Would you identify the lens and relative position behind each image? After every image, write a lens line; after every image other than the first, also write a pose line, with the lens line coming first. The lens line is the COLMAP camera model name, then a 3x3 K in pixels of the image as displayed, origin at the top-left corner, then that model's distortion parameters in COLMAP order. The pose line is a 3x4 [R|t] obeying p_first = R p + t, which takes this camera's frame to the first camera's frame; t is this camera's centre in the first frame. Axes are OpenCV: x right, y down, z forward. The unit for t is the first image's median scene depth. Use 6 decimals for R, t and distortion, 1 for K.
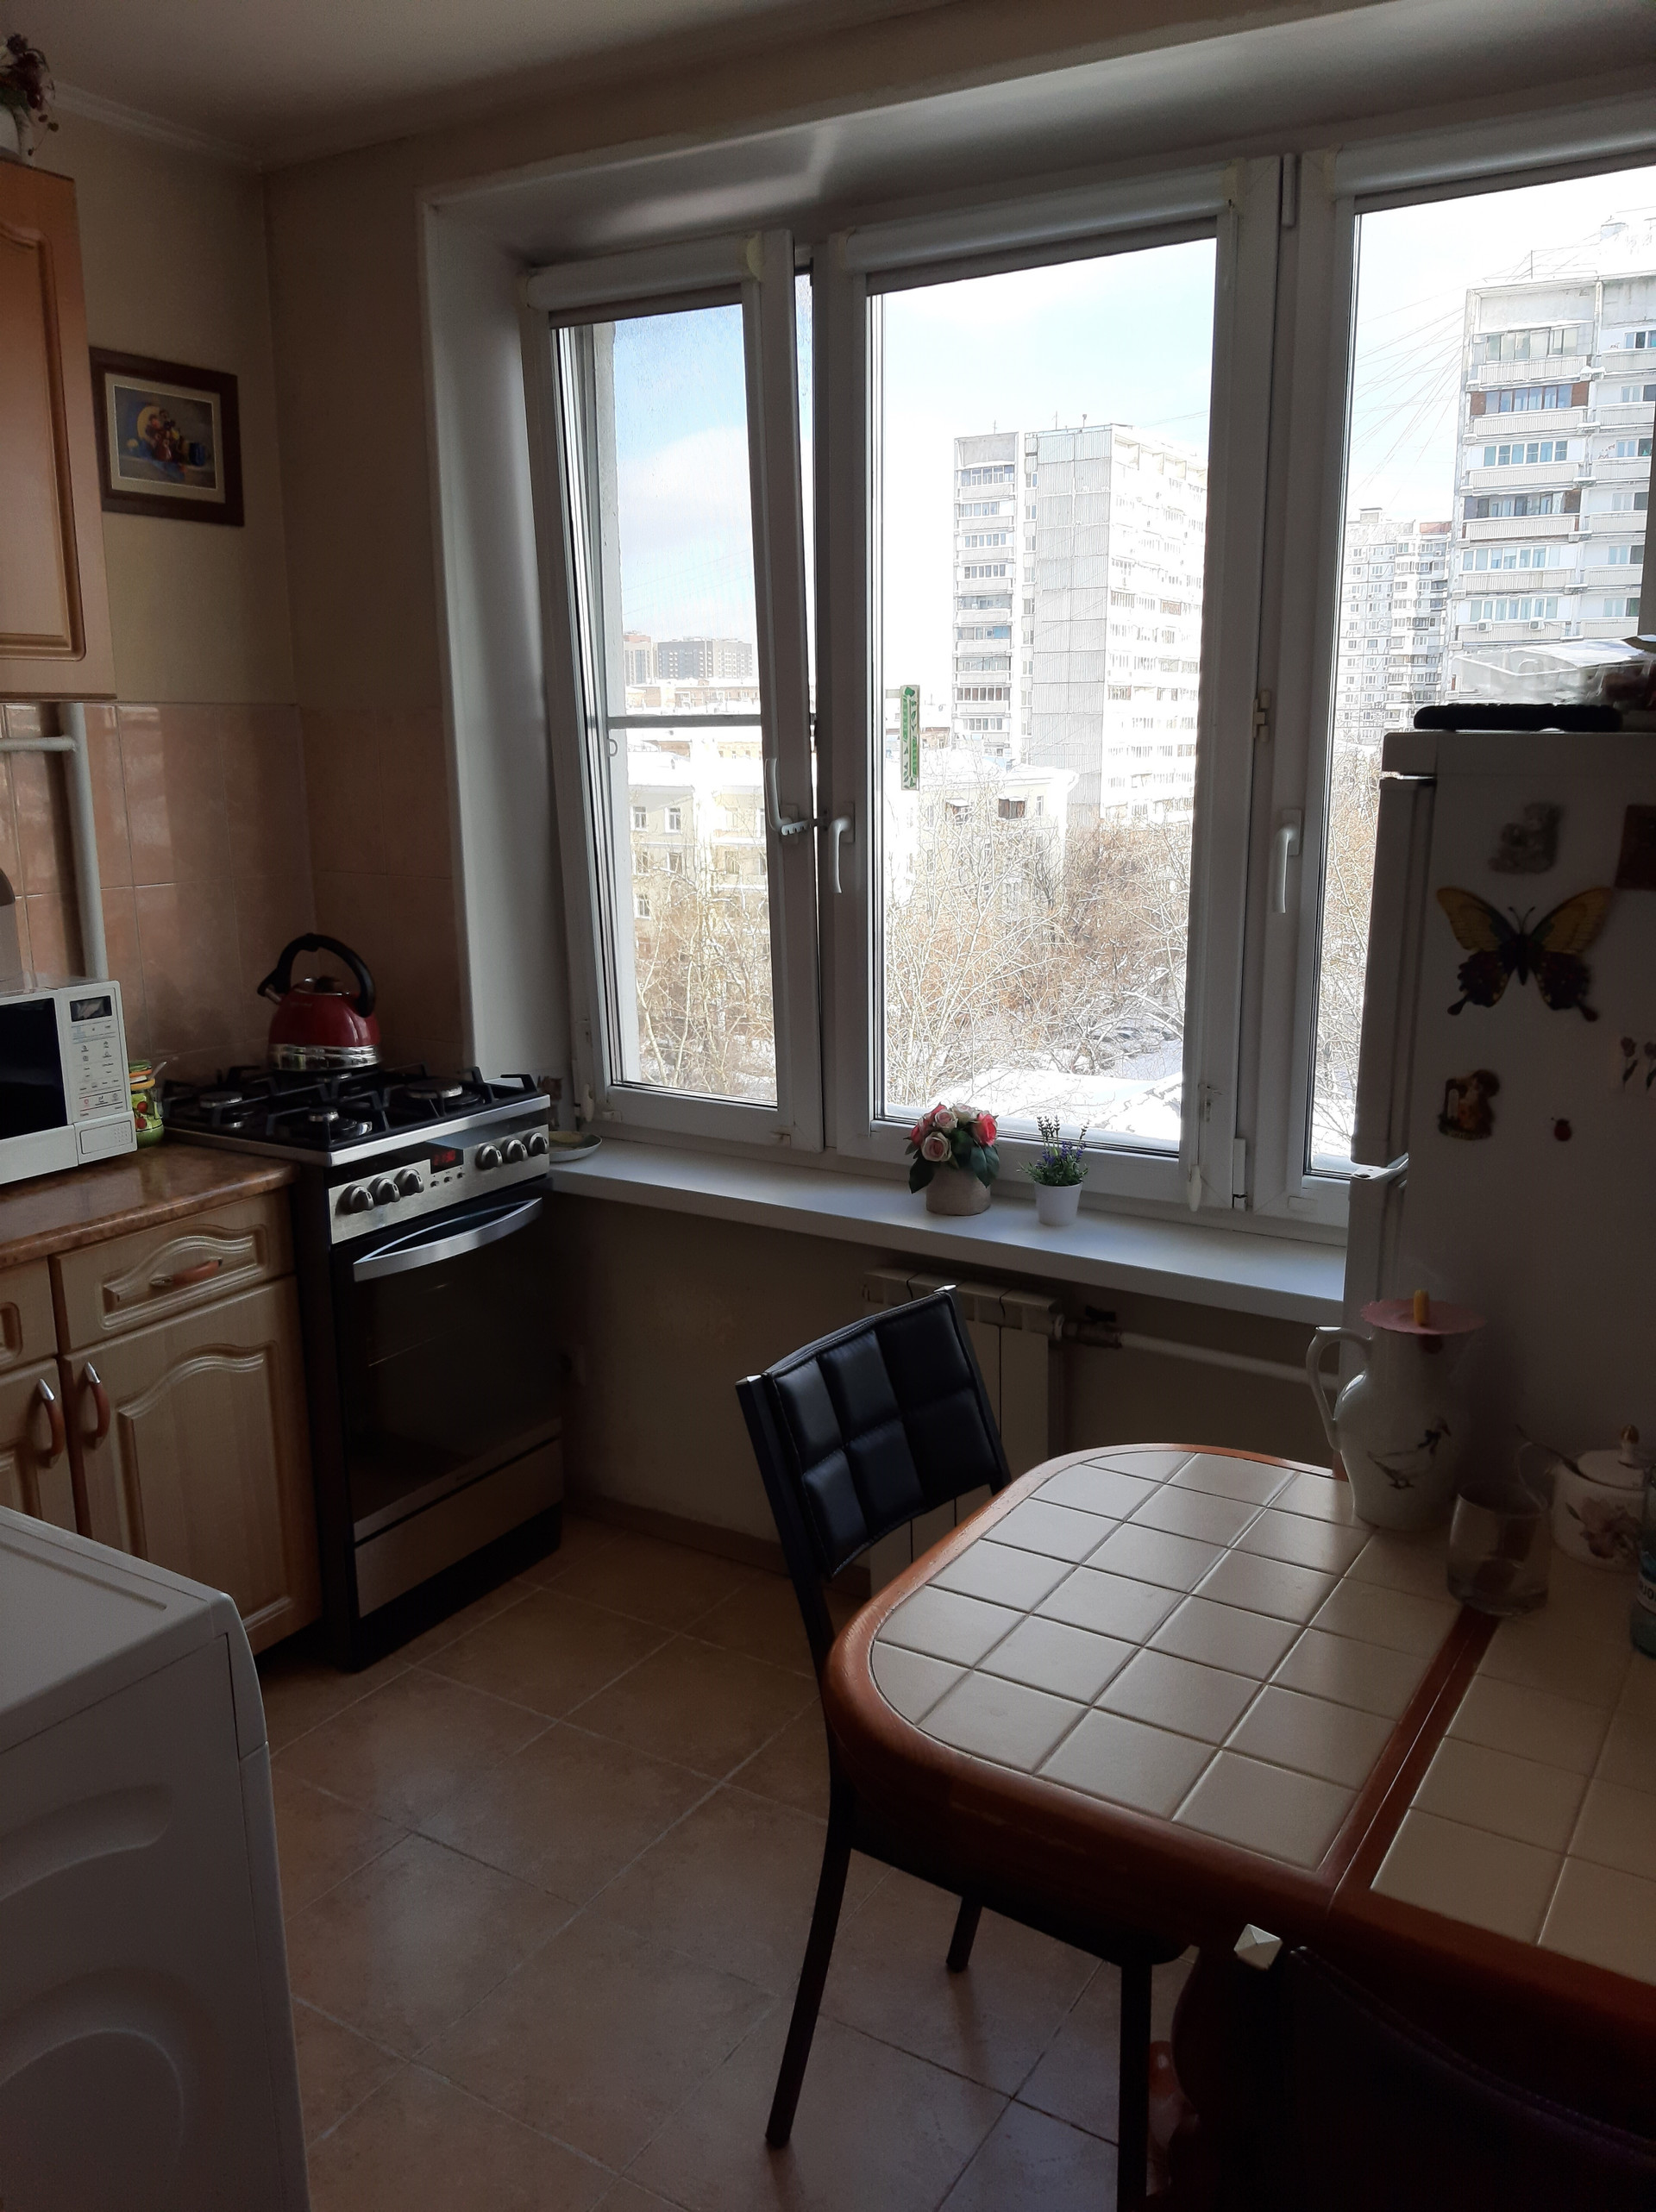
lens RADIAL K [[1698.0, 0, 828.4], [0, 1698.0, 1110.7], [0, 0, 1]] dist [0.068145, -0.114661]
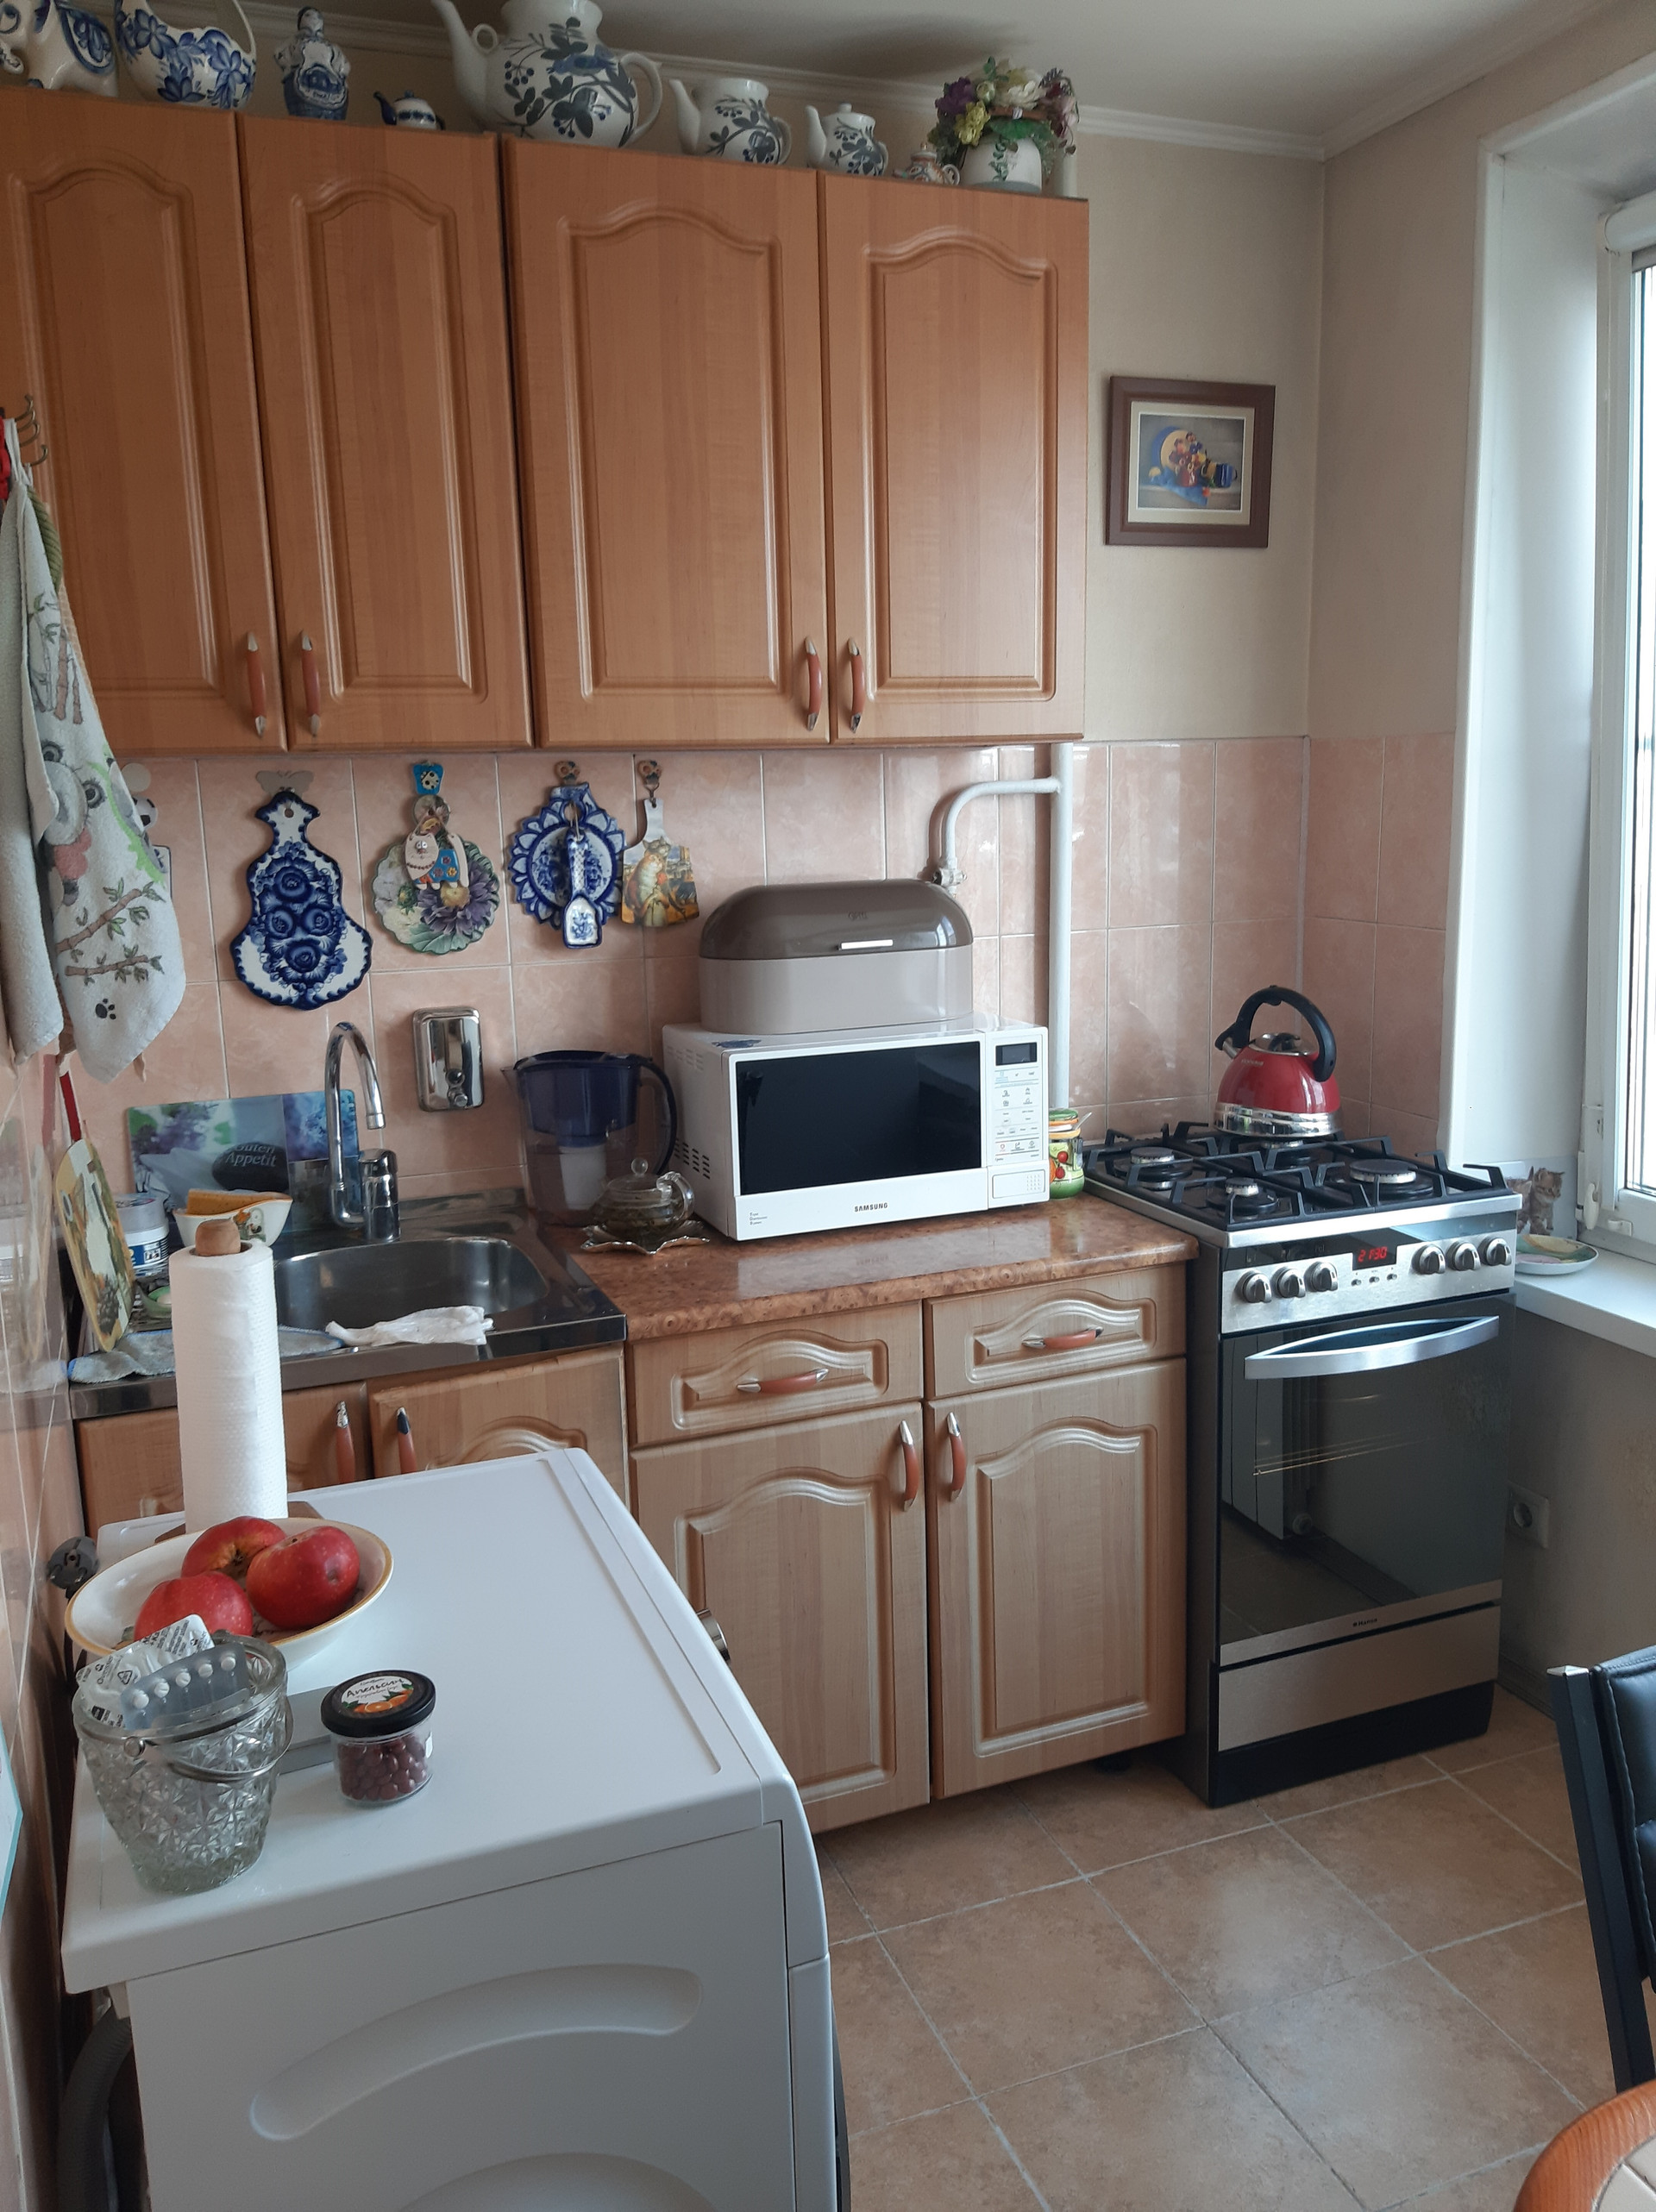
lens RADIAL K [[1698.0, 0, 816.5], [0, 1698.0, 1116.4], [0, 0, 1]] dist [0.068145, -0.114661]
pose [[0.793525, 0.100576, -0.600169, 0.068151], [-0.110109, 0.993699, 0.020941, -0.031009], [0.598494, 0.049466, 0.799599, 0.149198]]
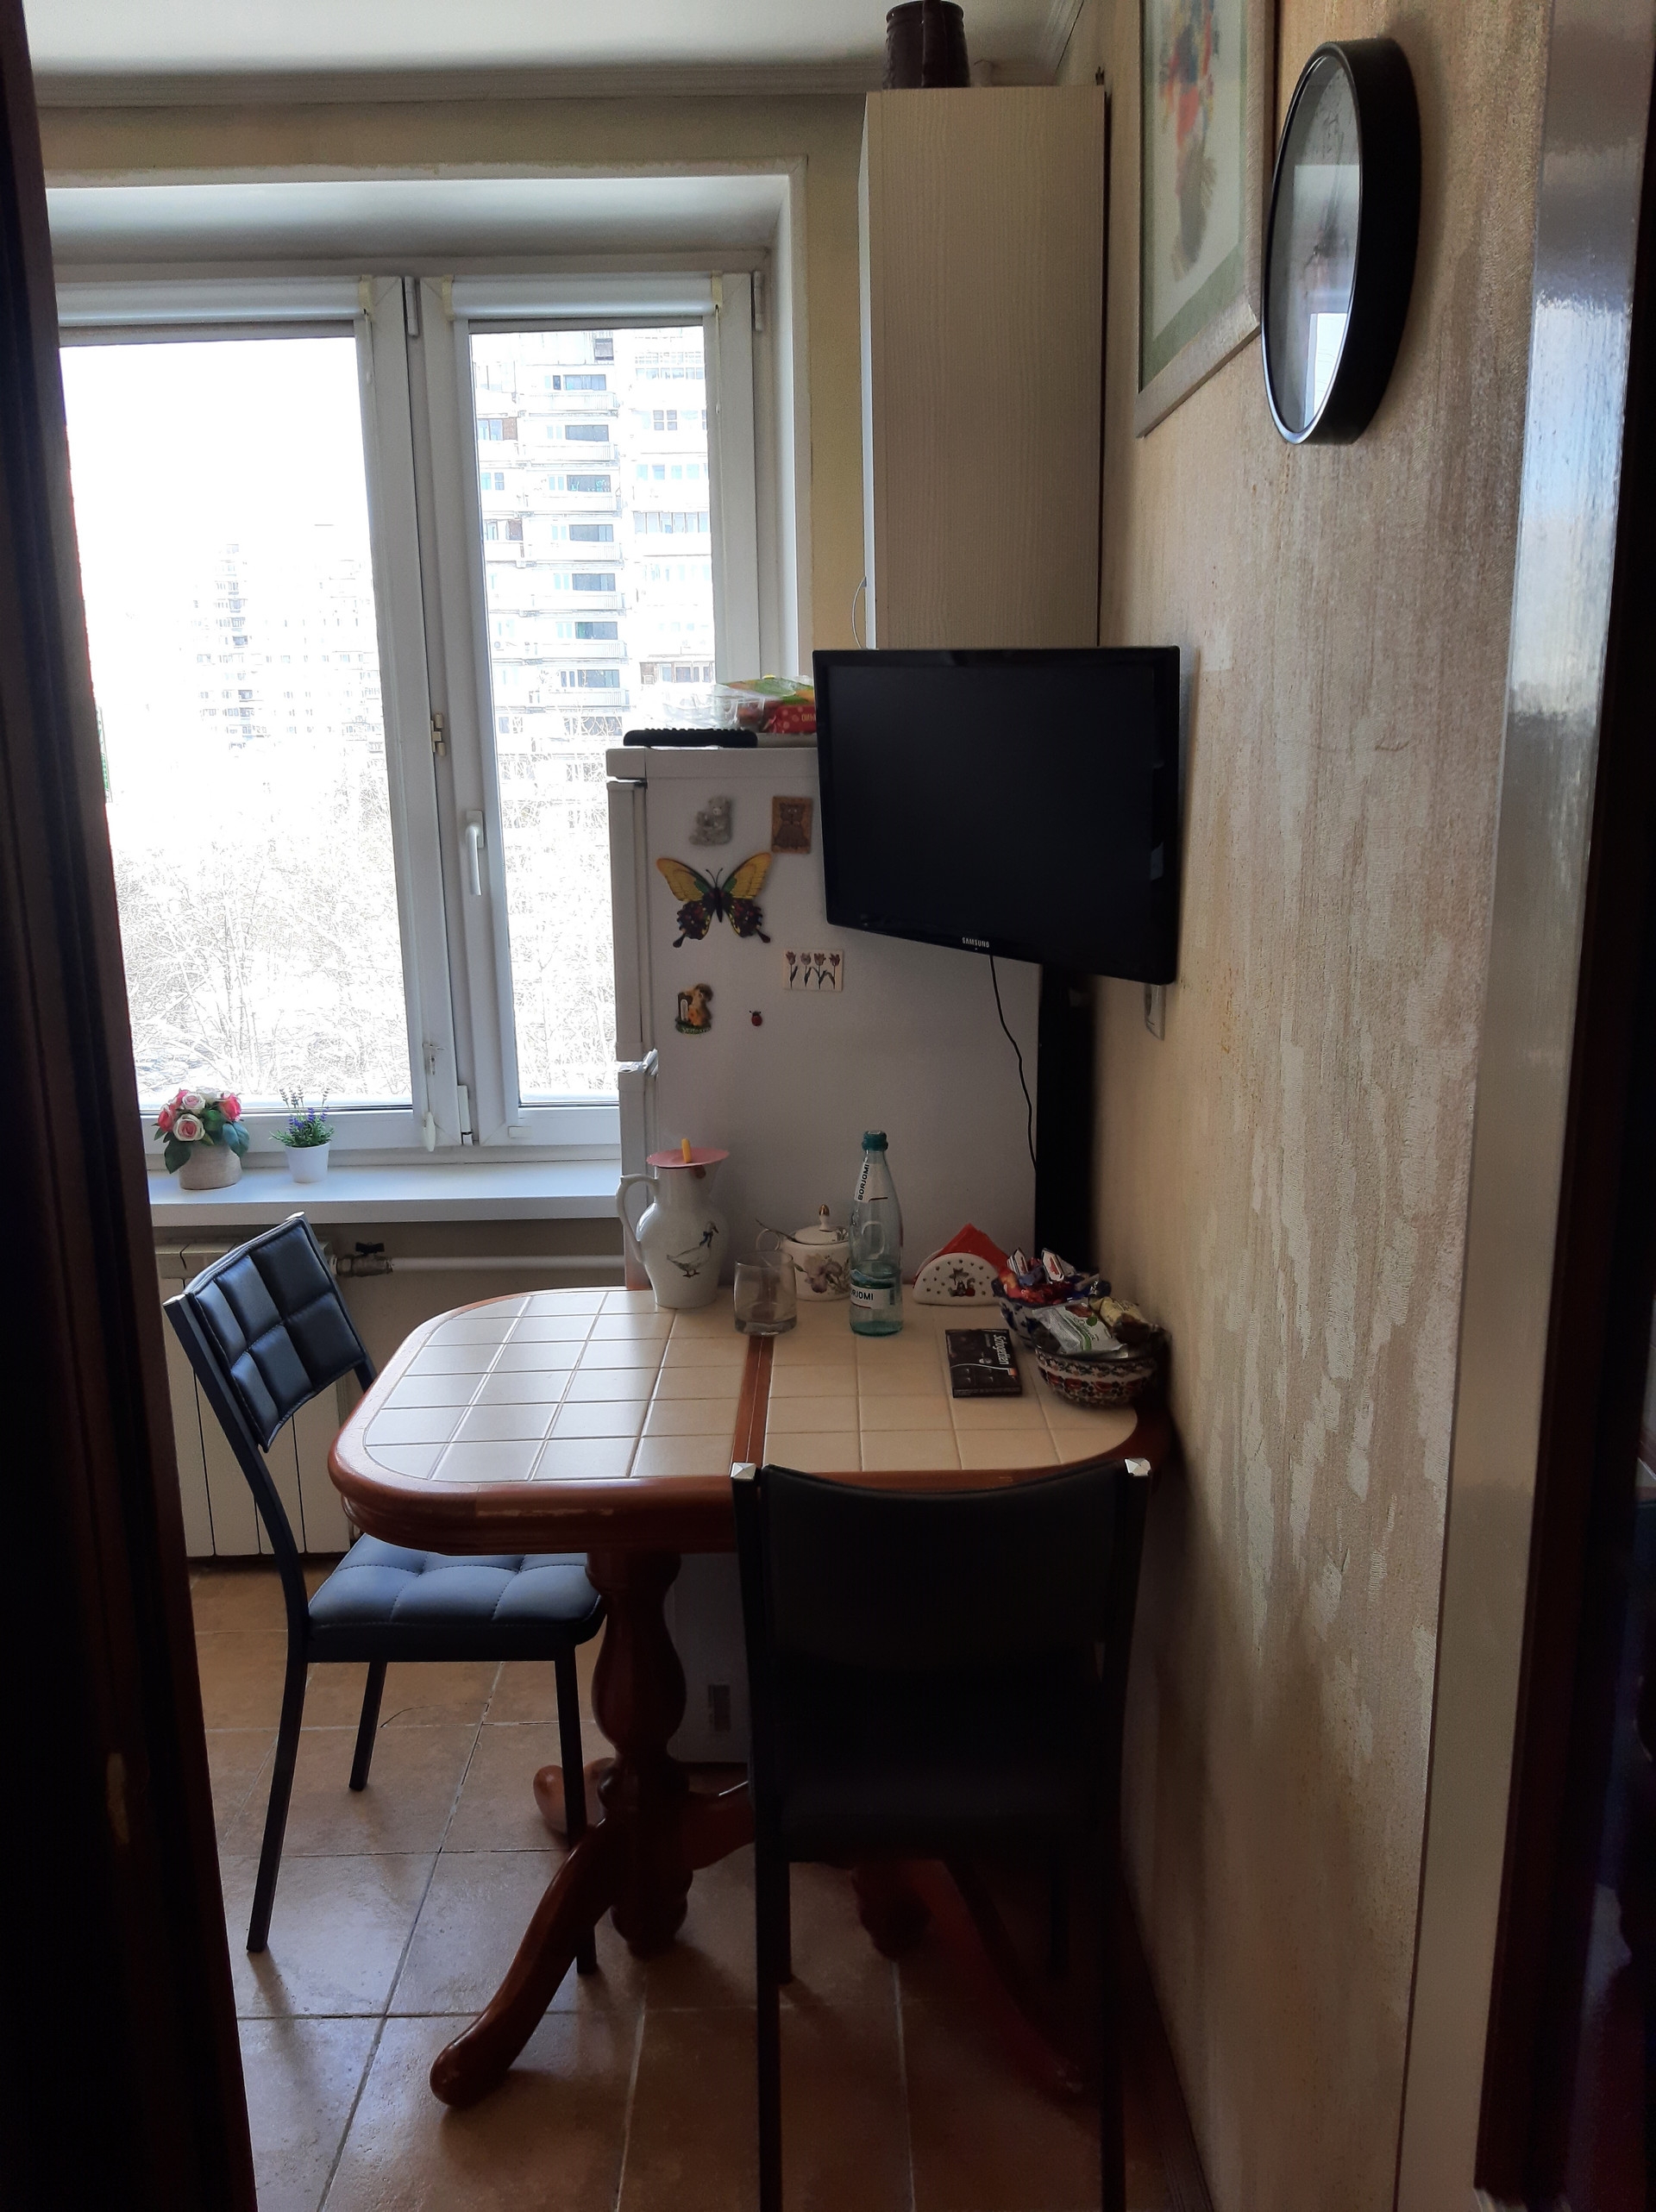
lens RADIAL K [[1698.0, 0, 834.8], [0, 1698.0, 1124.2], [0, 0, 1]] dist [0.068145, -0.114661]
pose [[0.843398, -0.125427, 0.522445, -0.165731], [0.125263, 0.991477, 0.035815, 0.032730], [-0.522484, 0.035237, 0.851921, -0.159417]]
